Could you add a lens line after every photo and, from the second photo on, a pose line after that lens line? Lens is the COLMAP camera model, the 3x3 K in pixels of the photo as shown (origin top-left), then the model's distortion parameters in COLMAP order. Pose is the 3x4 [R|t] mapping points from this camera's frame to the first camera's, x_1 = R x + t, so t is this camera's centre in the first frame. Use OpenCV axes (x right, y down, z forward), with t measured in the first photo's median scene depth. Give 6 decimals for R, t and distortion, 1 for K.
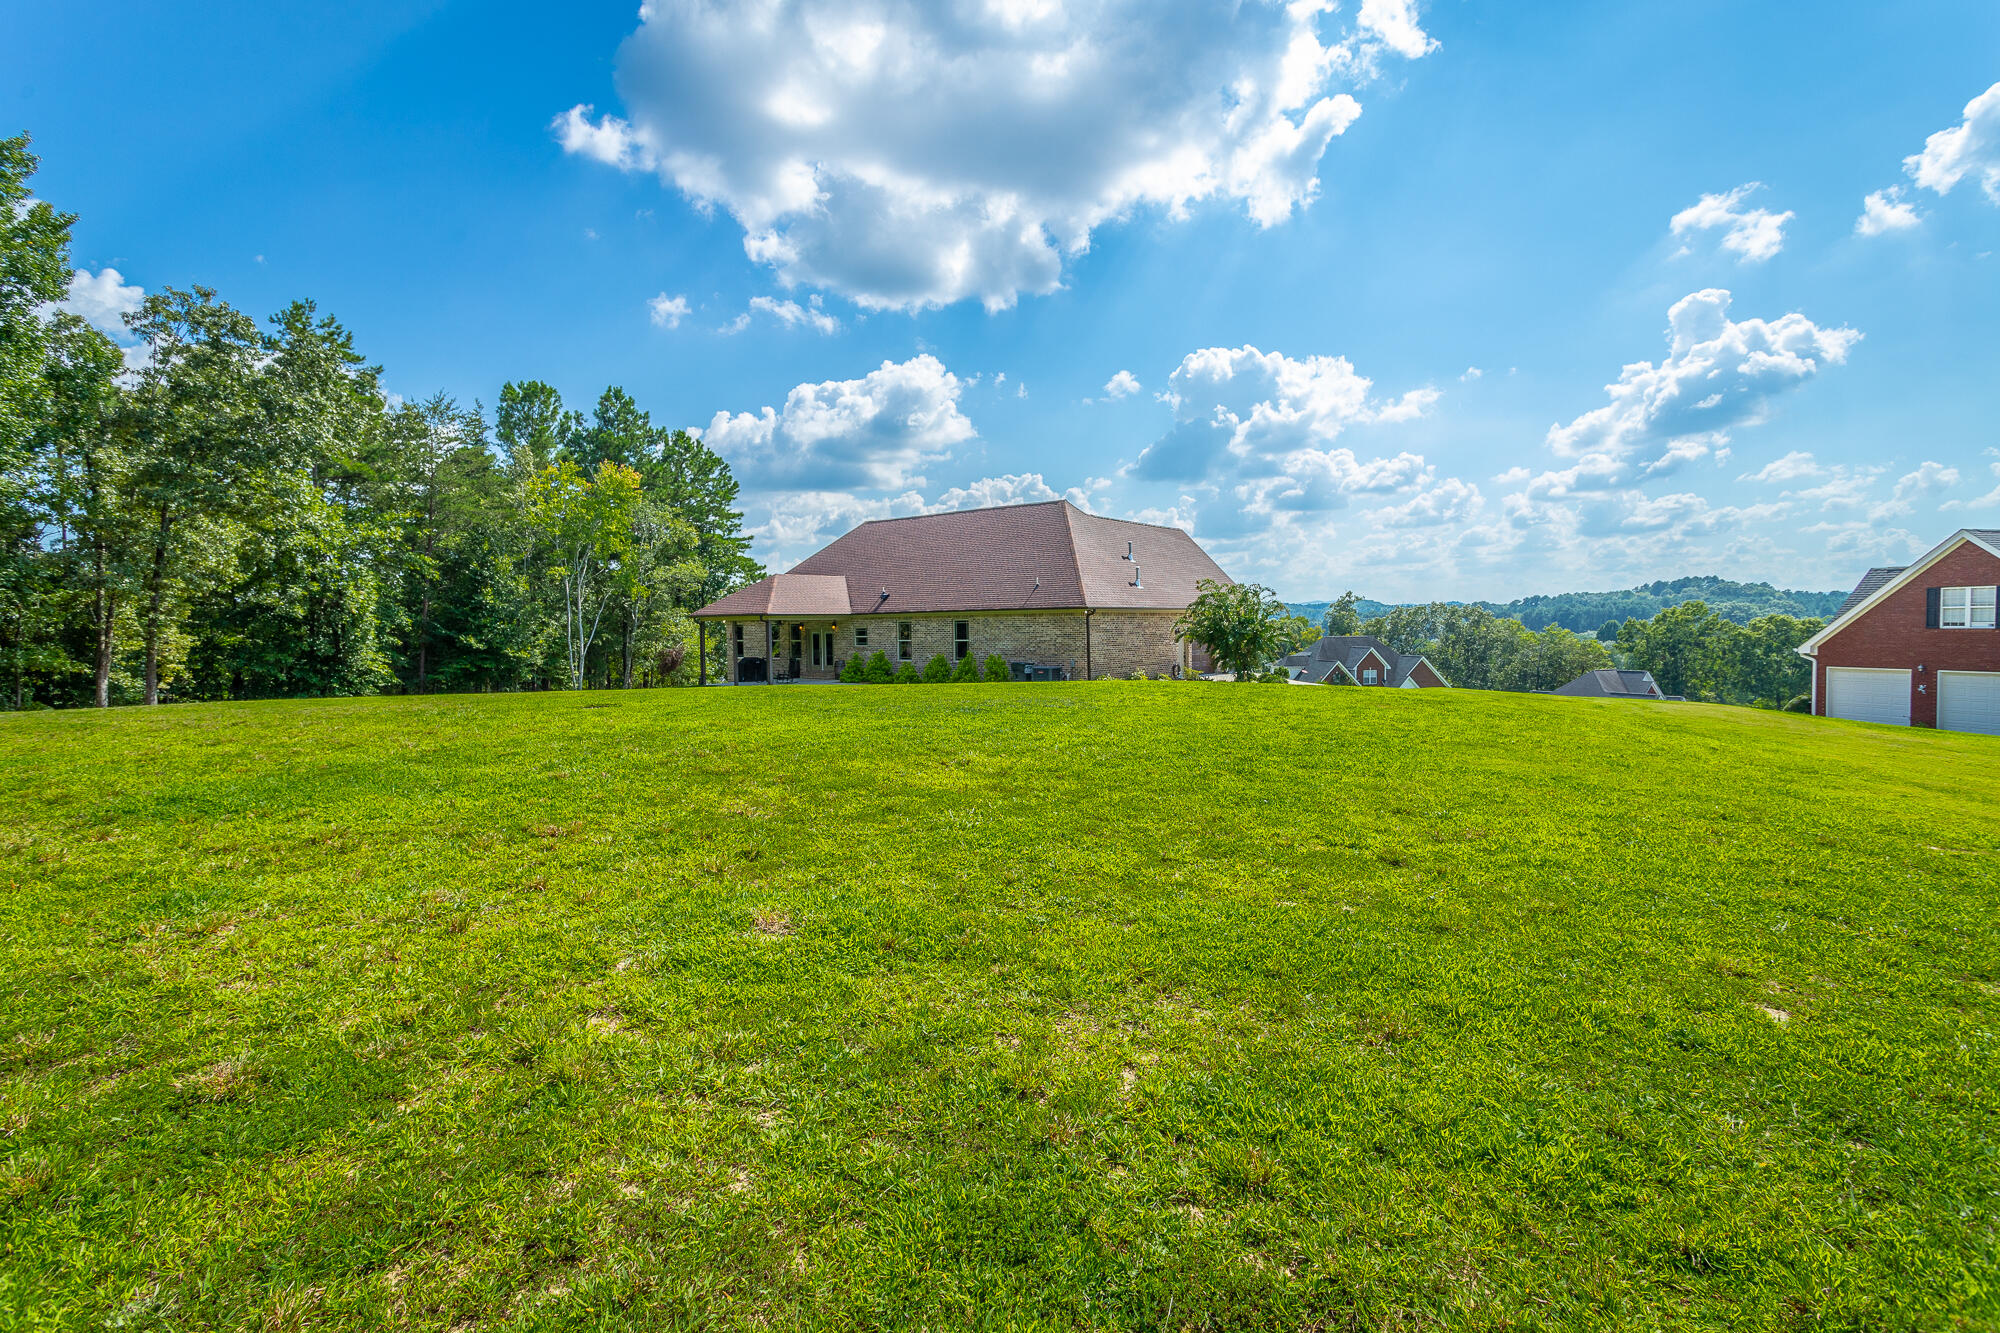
lens RADIAL K [[960.6, 0, 1005.6], [0, 960.6, 674.6], [0, 0, 1]] dist [0.006268, 0.000876]
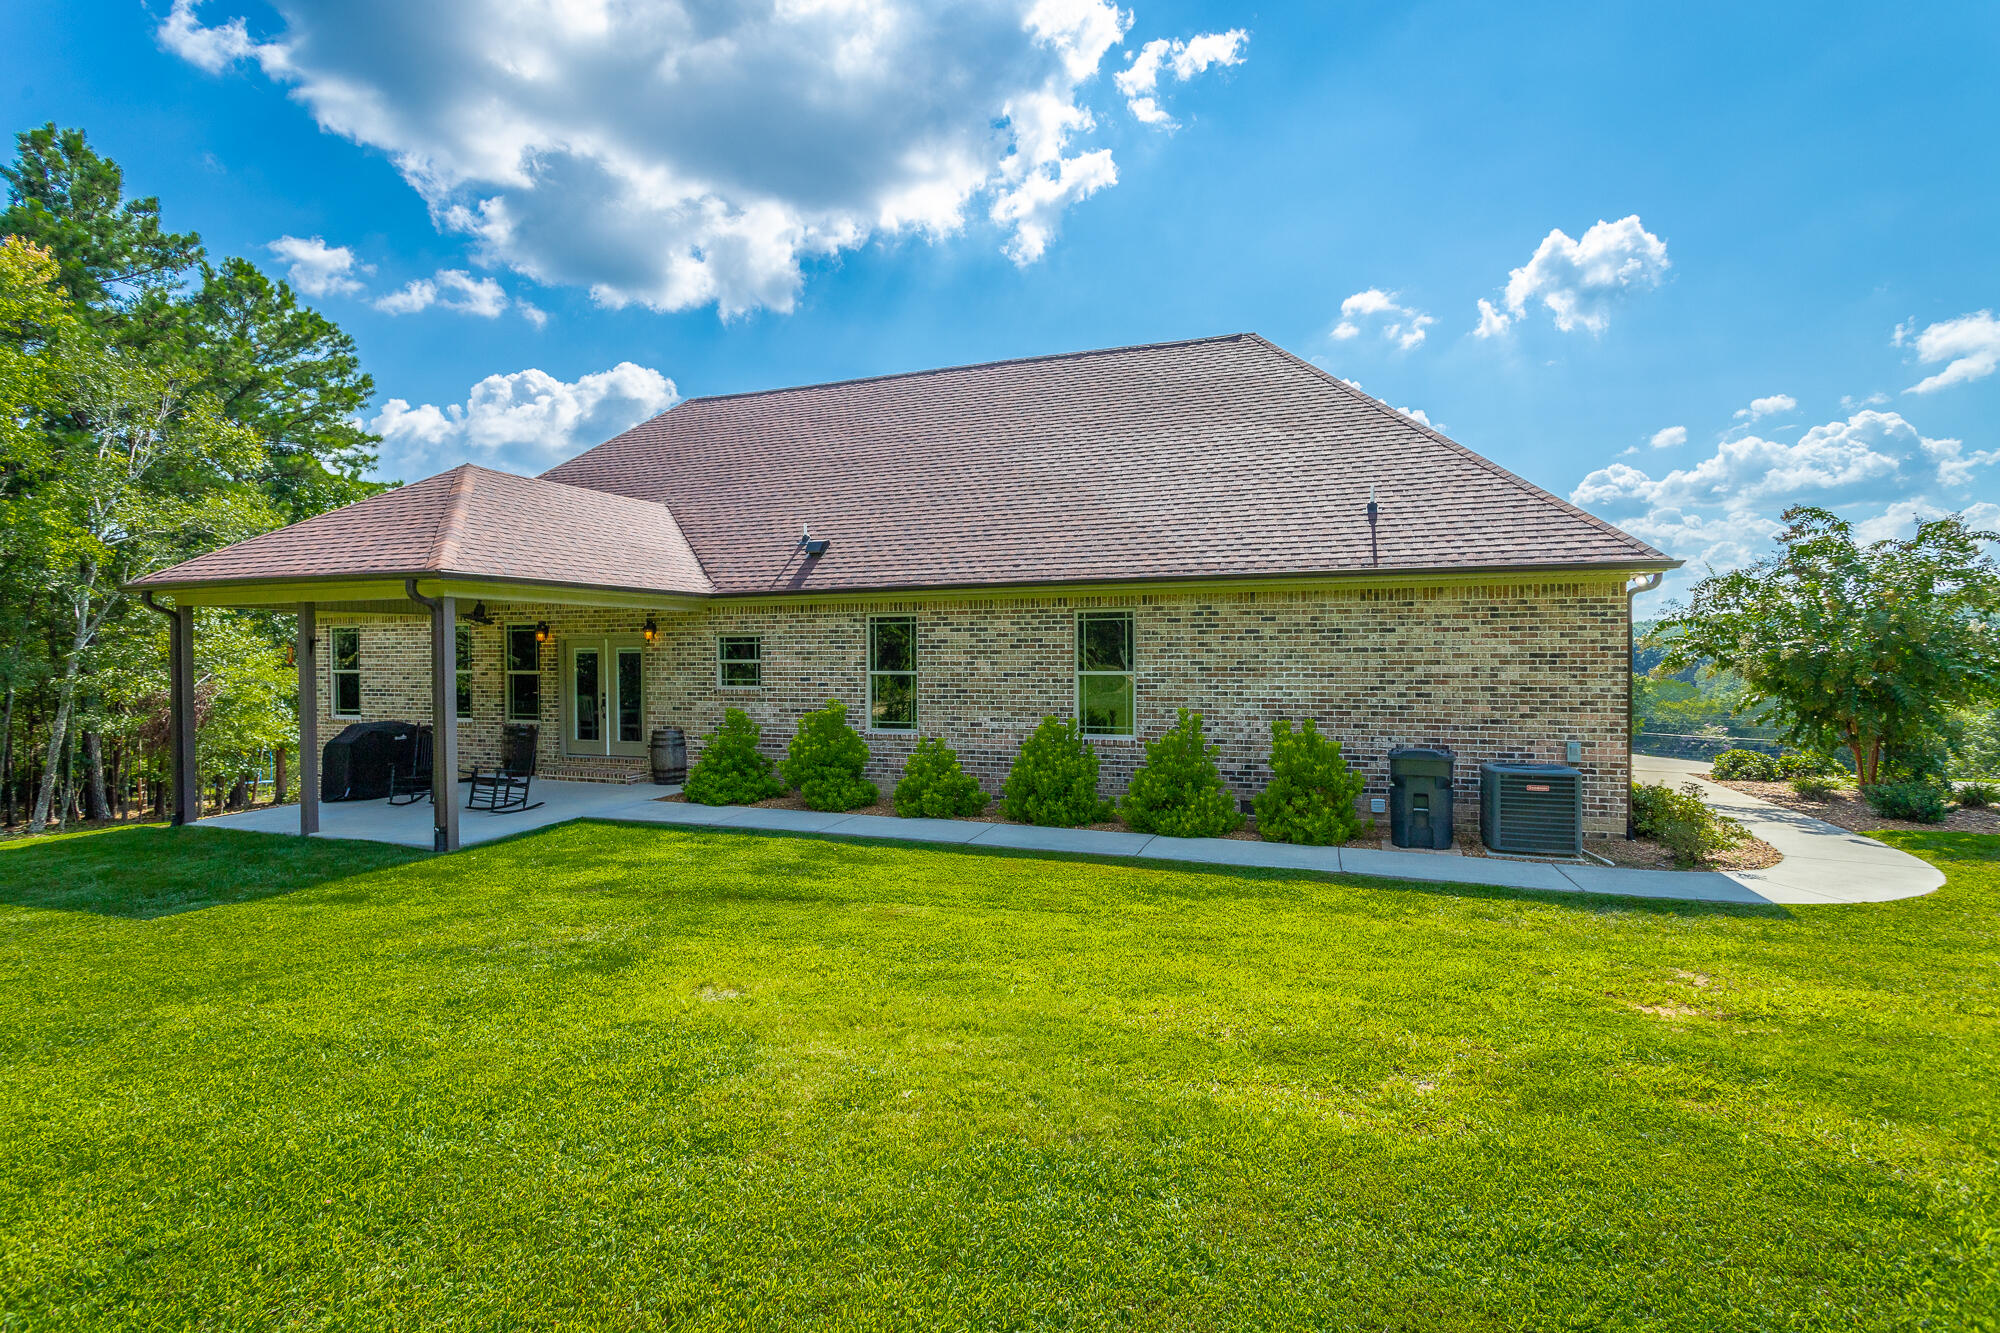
lens RADIAL K [[960.6, 0, 1005.6], [0, 960.6, 674.6], [0, 0, 1]] dist [0.006268, 0.000876]
pose [[0.961795, 0.003513, 0.273750, -0.146952], [0.005710, 0.999443, -0.032887, -0.022003], [-0.273713, 0.033194, 0.961239, 0.616227]]
